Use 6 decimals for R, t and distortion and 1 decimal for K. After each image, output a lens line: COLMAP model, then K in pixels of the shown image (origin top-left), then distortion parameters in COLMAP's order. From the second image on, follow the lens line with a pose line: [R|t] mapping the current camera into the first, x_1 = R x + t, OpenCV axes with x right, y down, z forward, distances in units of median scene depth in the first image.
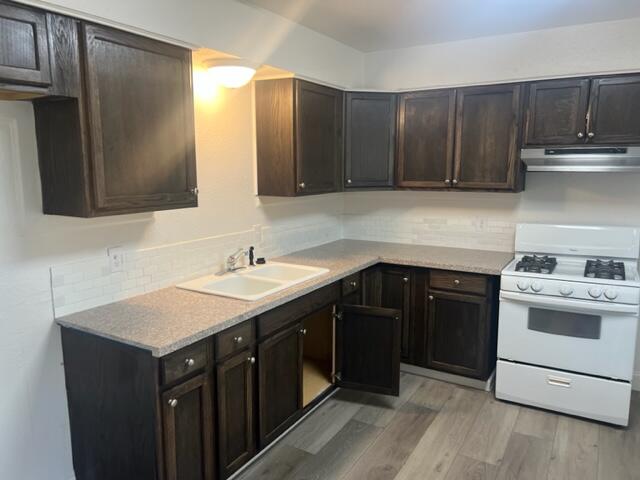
lens RADIAL K [[481.9, 0, 318.6], [0, 481.9, 246.5], [0, 0, 1]] dist [0.060336, -0.070734]
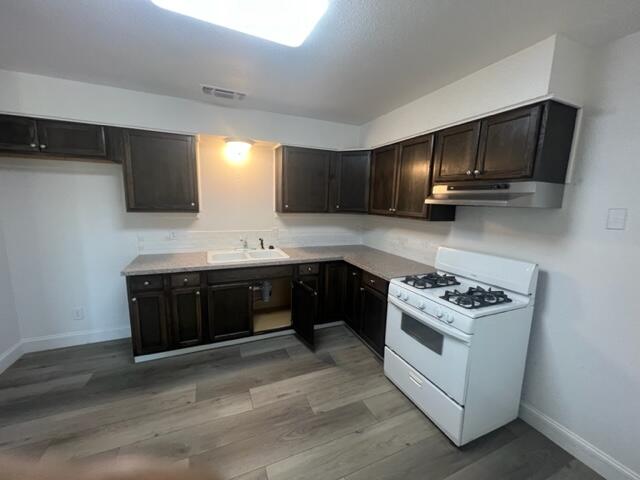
lens RADIAL K [[256.9, 0, 320.0], [0, 256.9, 240.0], [0, 0, 1]] dist [0.001048, 0.000192]
pose [[0.806009, 0.116333, -0.580359, 0.599361], [-0.127852, 0.991567, 0.021197, -0.042880], [0.577930, 0.057115, 0.814085, 0.317829]]
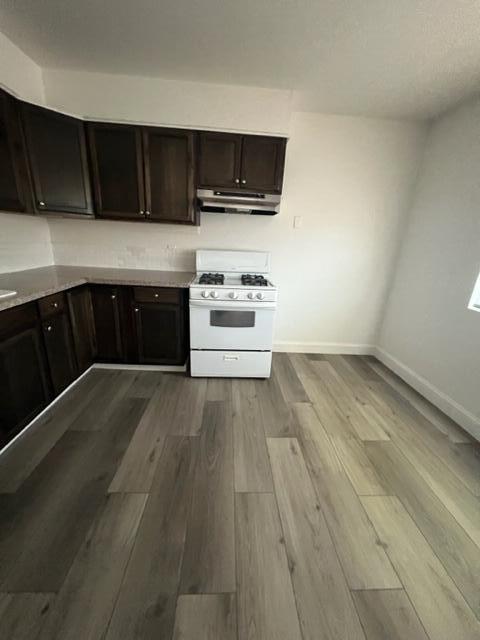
lens RADIAL K [[256.9, 0, 240.0], [0, 256.9, 320.0], [0, 0, 1]] dist [0.001048, 0.000192]
pose [[0.836278, -0.119519, 0.535121, 0.107822], [0.032579, 0.985061, 0.169098, 0.031347], [-0.547337, -0.123979, 0.827678, 0.339094]]
